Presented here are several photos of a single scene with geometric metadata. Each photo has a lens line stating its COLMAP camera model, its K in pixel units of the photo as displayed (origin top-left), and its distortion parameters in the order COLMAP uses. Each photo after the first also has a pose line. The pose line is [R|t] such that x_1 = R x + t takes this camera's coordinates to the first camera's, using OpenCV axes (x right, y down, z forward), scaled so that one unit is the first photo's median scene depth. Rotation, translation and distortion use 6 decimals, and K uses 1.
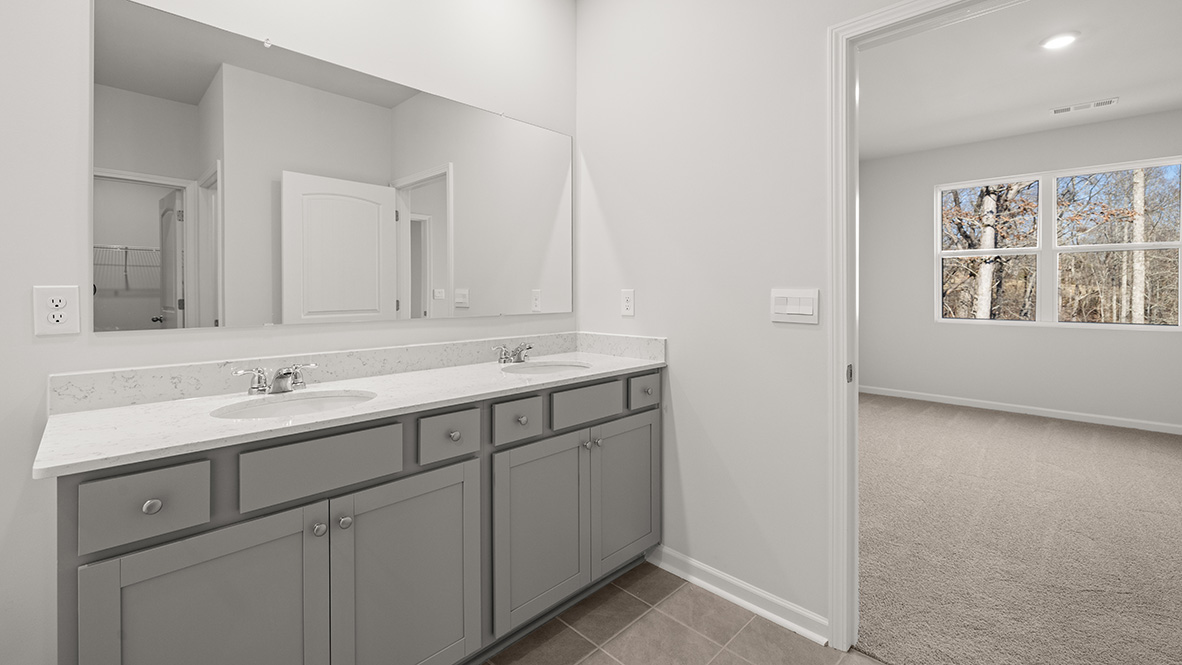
lens RADIAL K [[515.7, 0, 576.9], [0, 515.7, 292.1], [0, 0, 1]] dist [-0.003090, 0.000427]
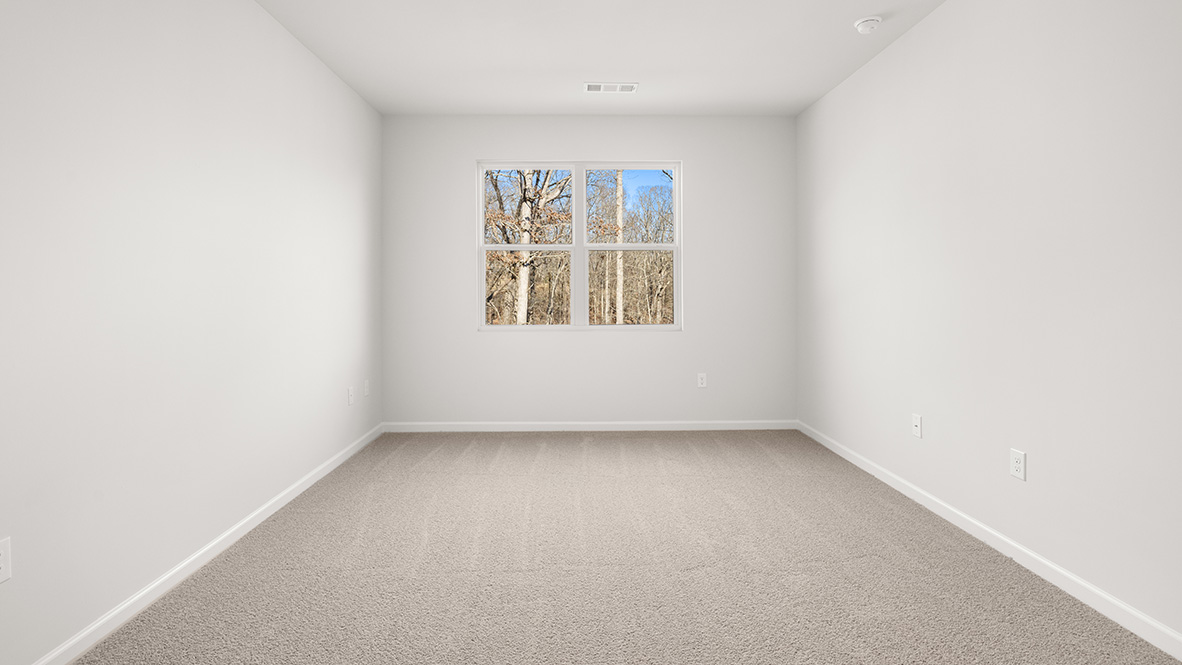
lens RADIAL K [[515.7, 0, 576.9], [0, 515.7, 292.1], [0, 0, 1]] dist [-0.003090, 0.000427]
pose [[0.712824, -0.004253, 0.701330, 0.131748], [0.007612, 0.999970, -0.001673, -0.000267], [-0.701302, 0.006531, 0.712834, 0.172113]]
